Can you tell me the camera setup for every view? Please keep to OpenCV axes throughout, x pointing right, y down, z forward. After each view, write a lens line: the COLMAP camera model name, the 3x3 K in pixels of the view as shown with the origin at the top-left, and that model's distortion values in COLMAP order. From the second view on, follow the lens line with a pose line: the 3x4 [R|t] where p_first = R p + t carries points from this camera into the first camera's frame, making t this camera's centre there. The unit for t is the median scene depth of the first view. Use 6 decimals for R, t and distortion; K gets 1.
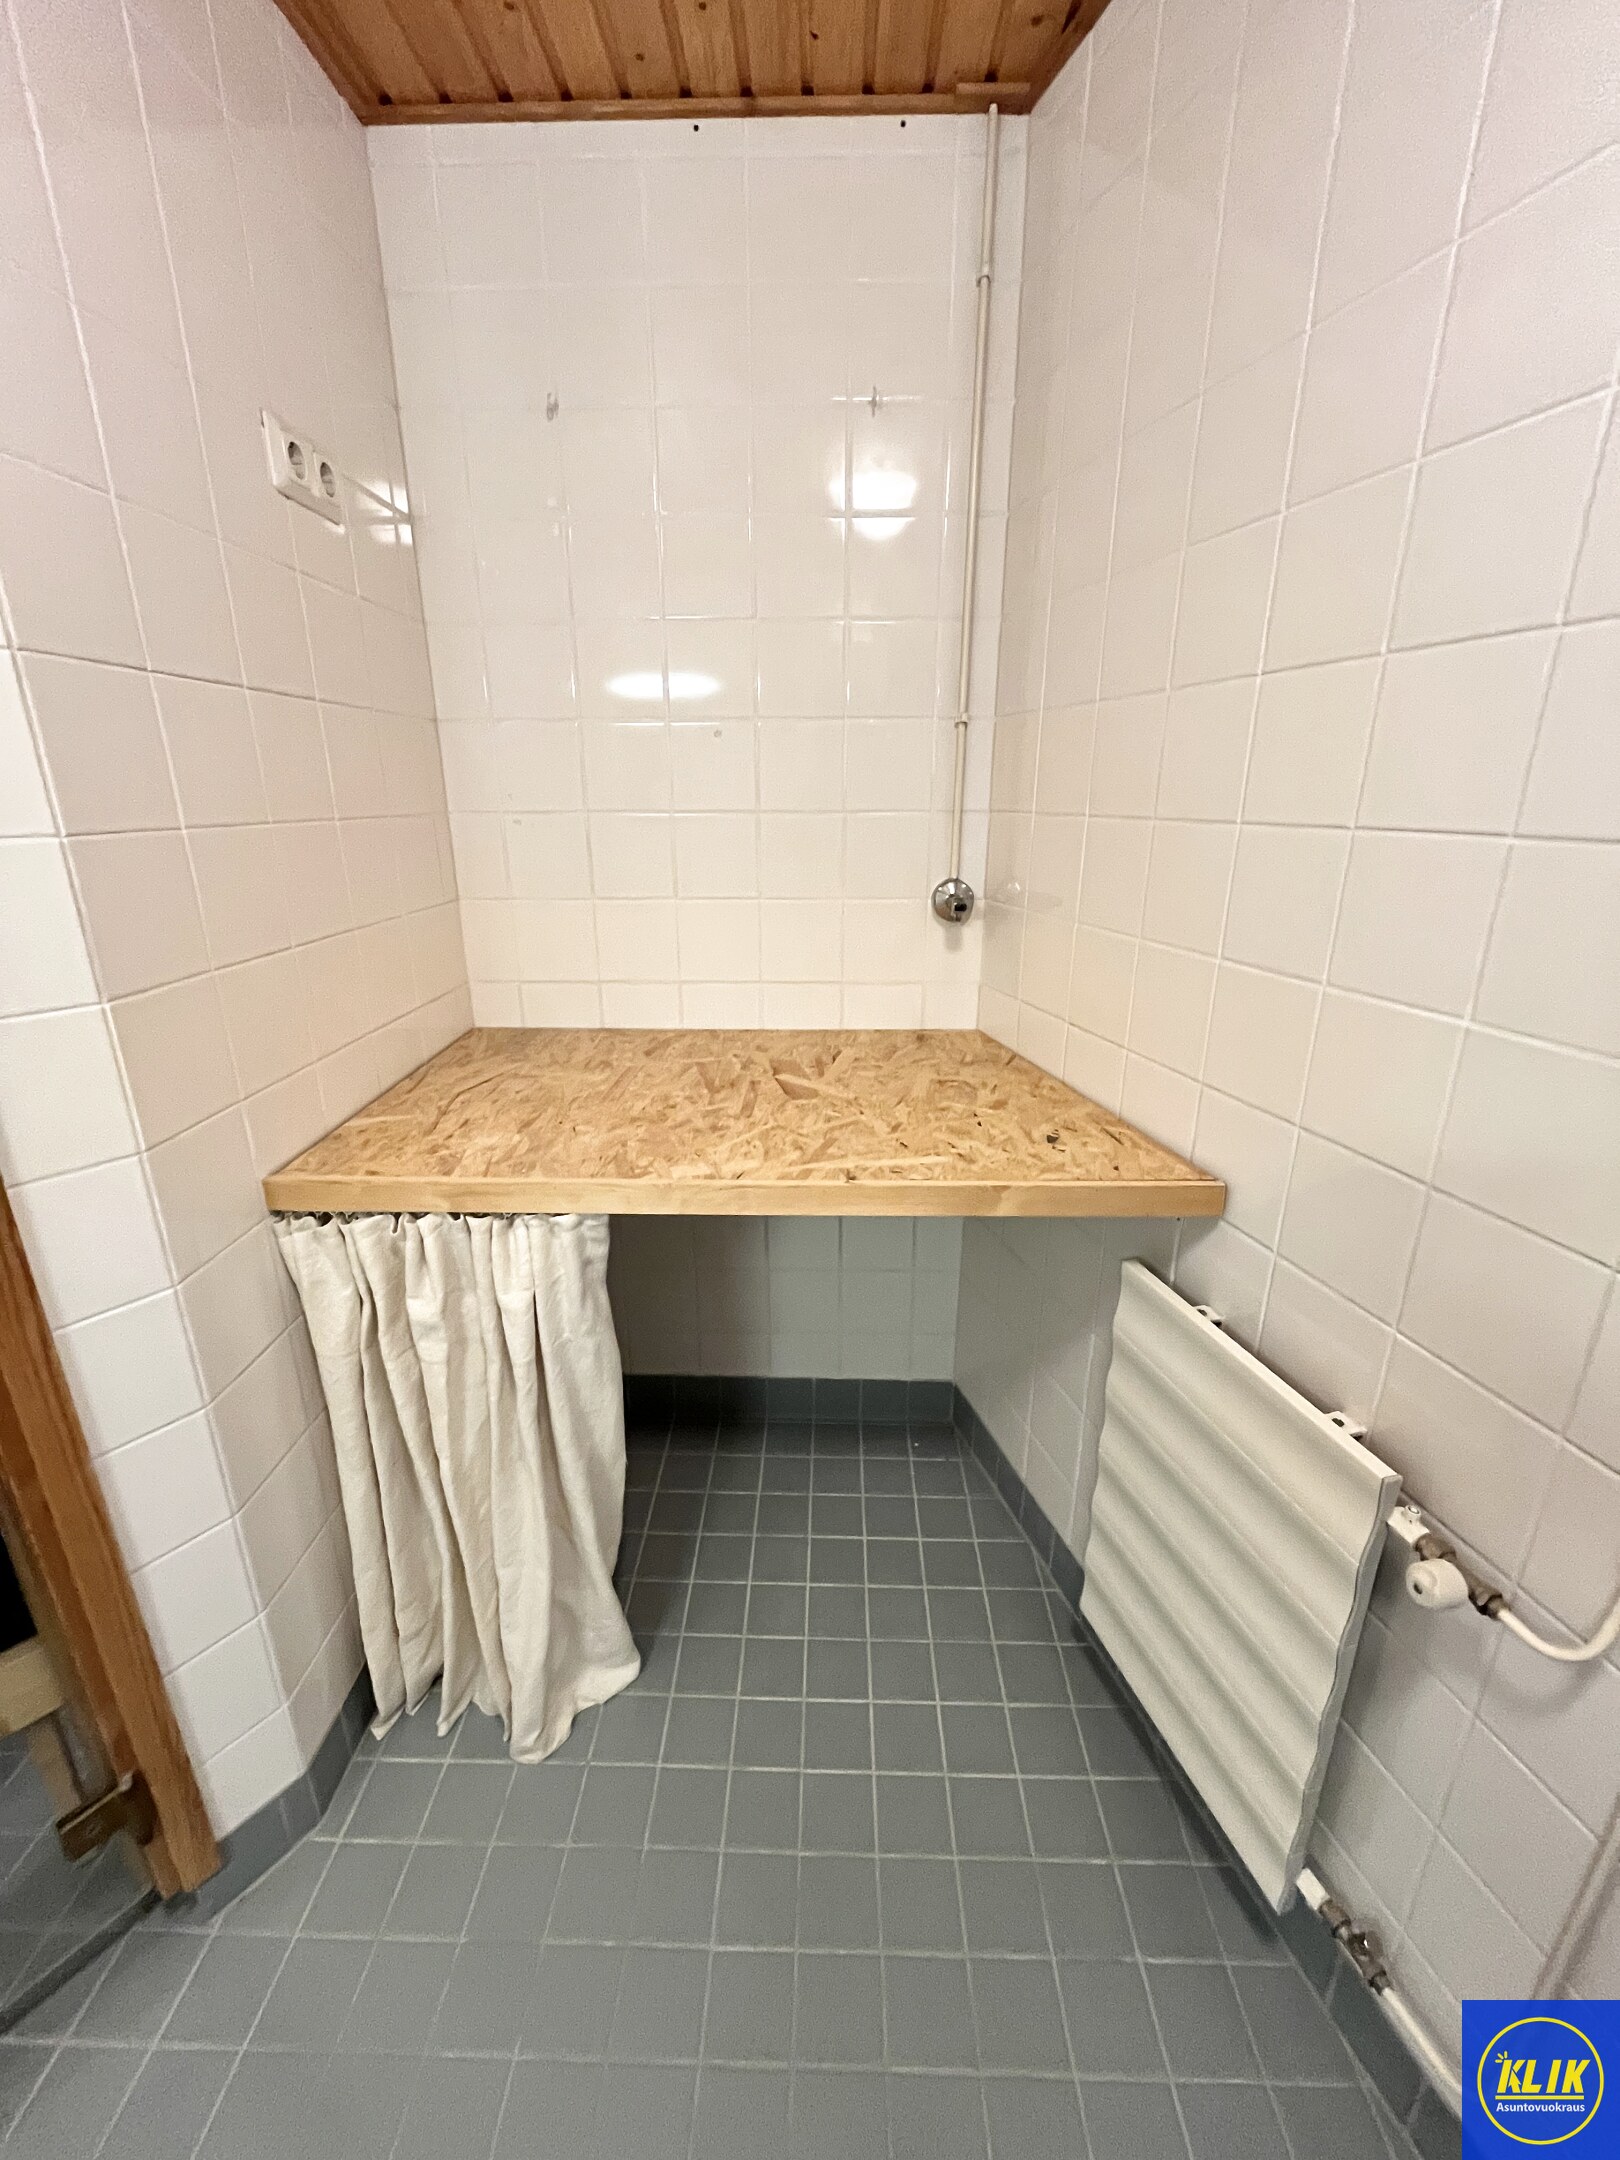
lens RADIAL K [[875.9, 0, 817.2], [0, 875.9, 1073.0], [0, 0, 1]] dist [-0.003704, -0.000099]
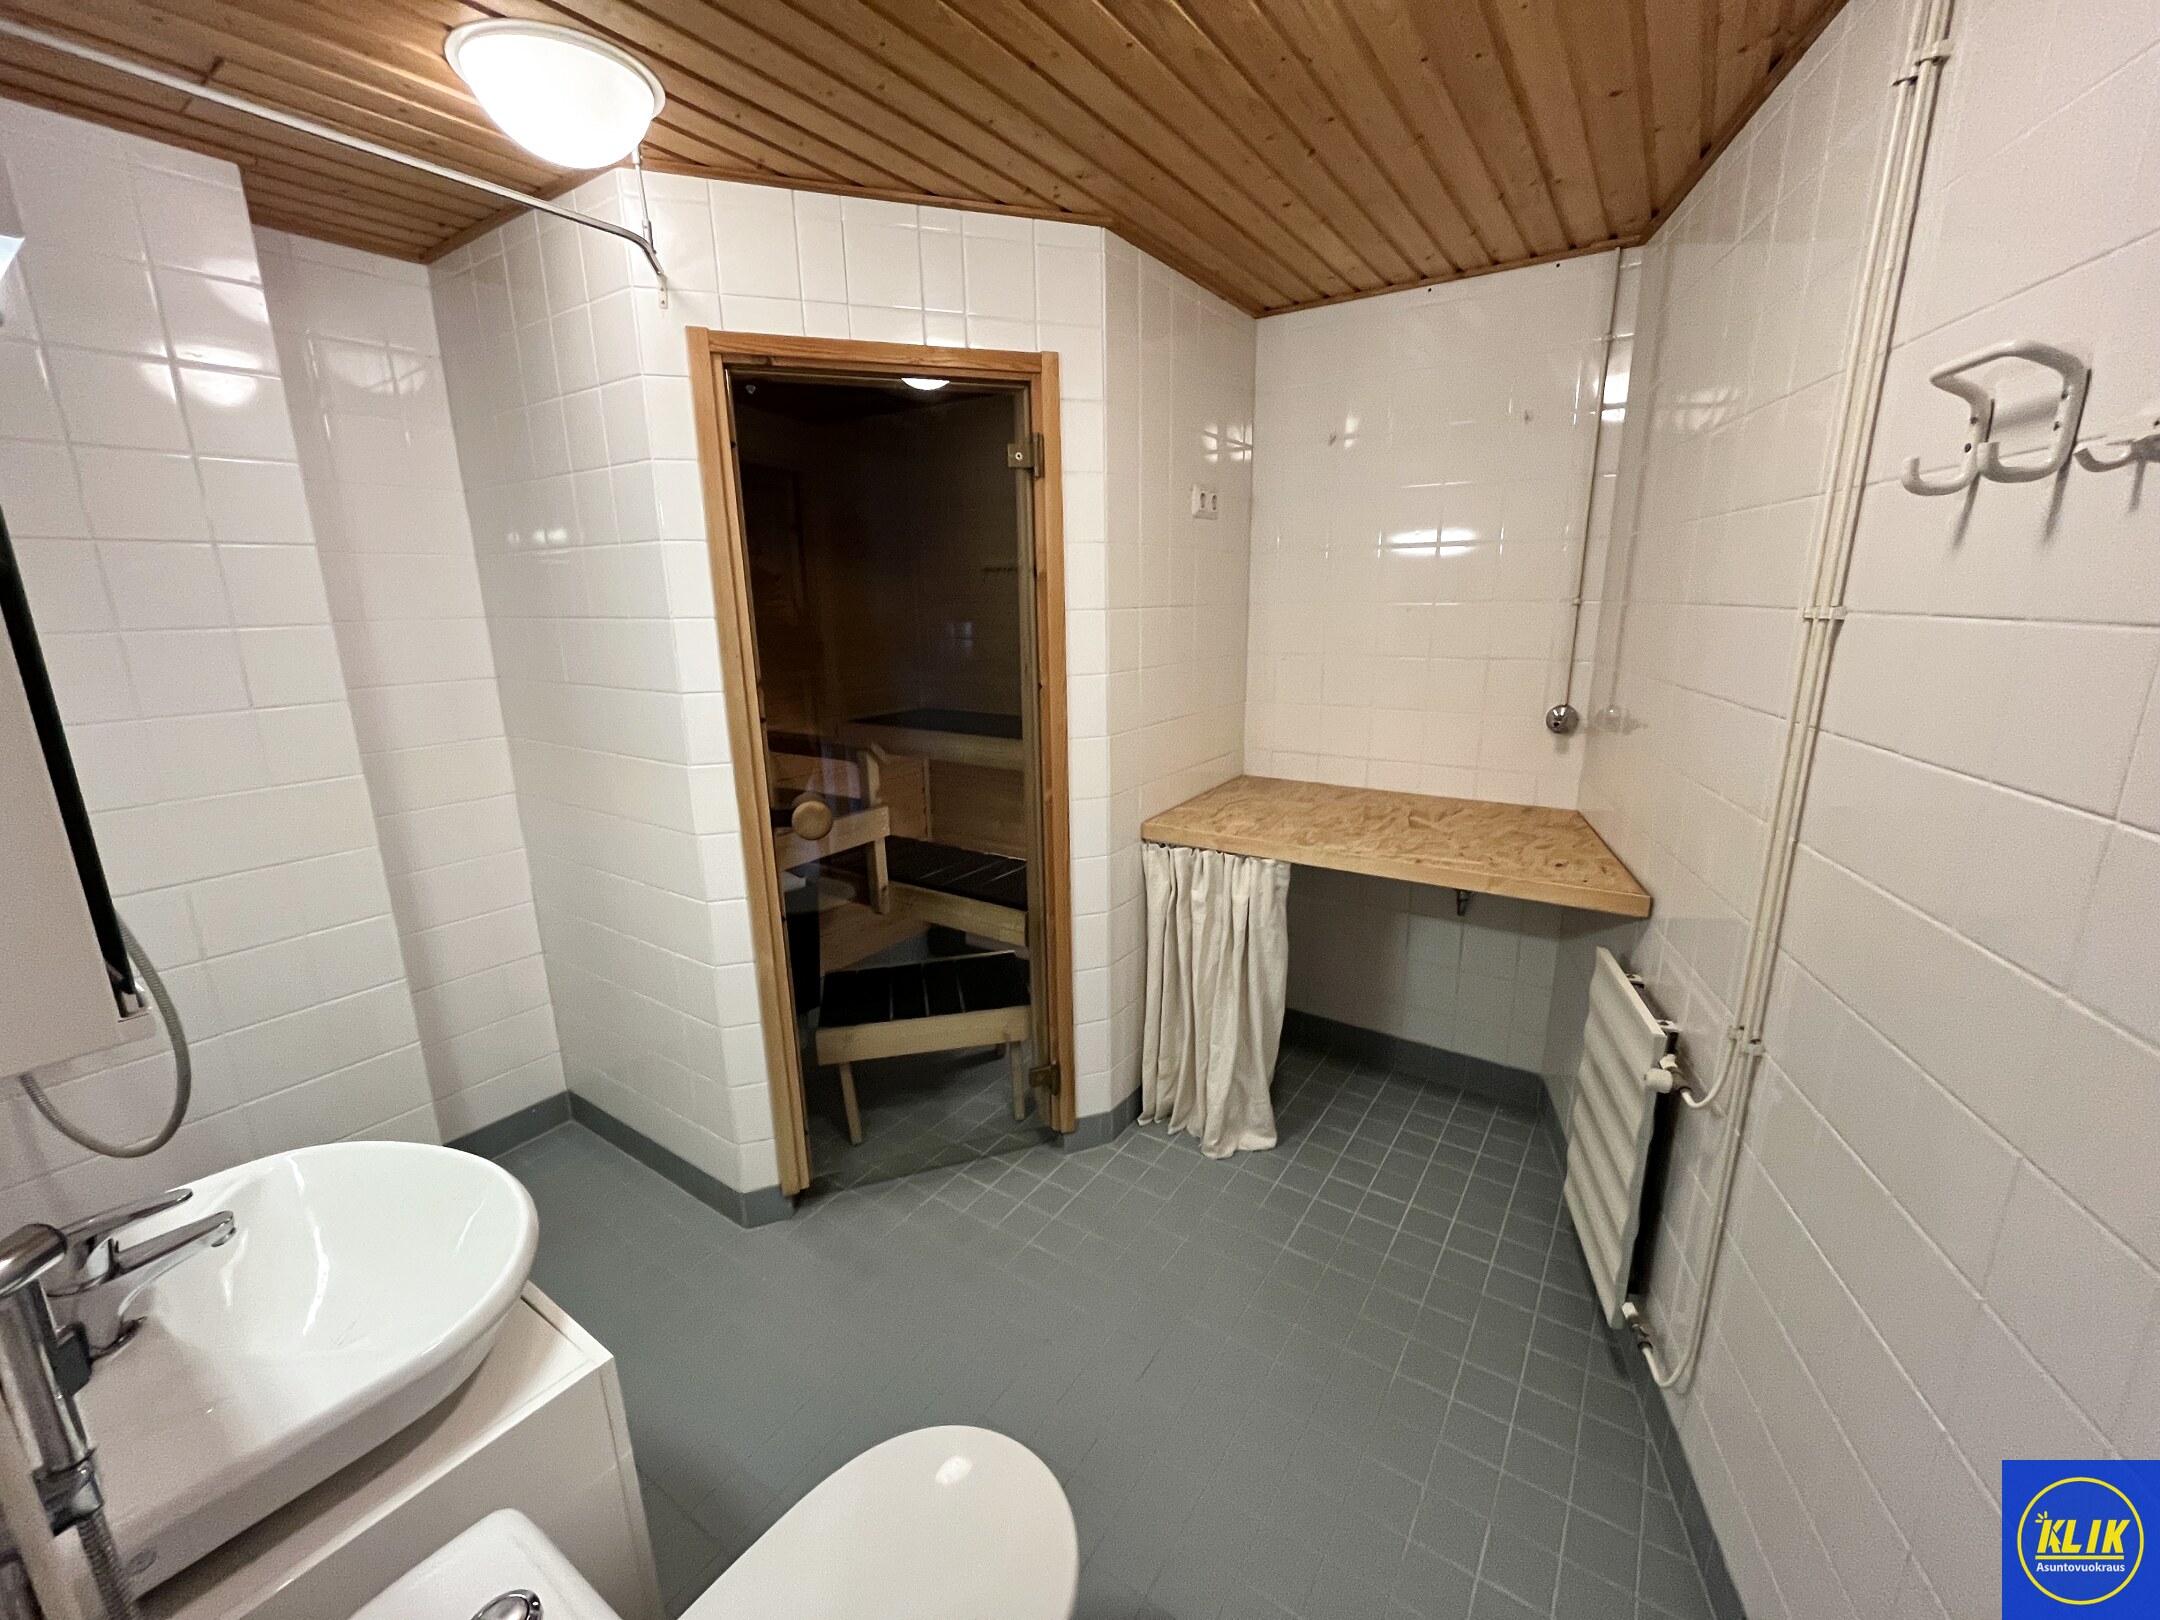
lens RADIAL K [[875.9, 0, 1080.0], [0, 875.9, 810.0], [0, 0, 1]] dist [-0.003704, -0.000099]
pose [[0.837770, 0.119009, -0.532896, 0.376638], [-0.154330, 0.987774, -0.022028, 0.148816], [0.523759, 0.100696, 0.845894, -0.874672]]
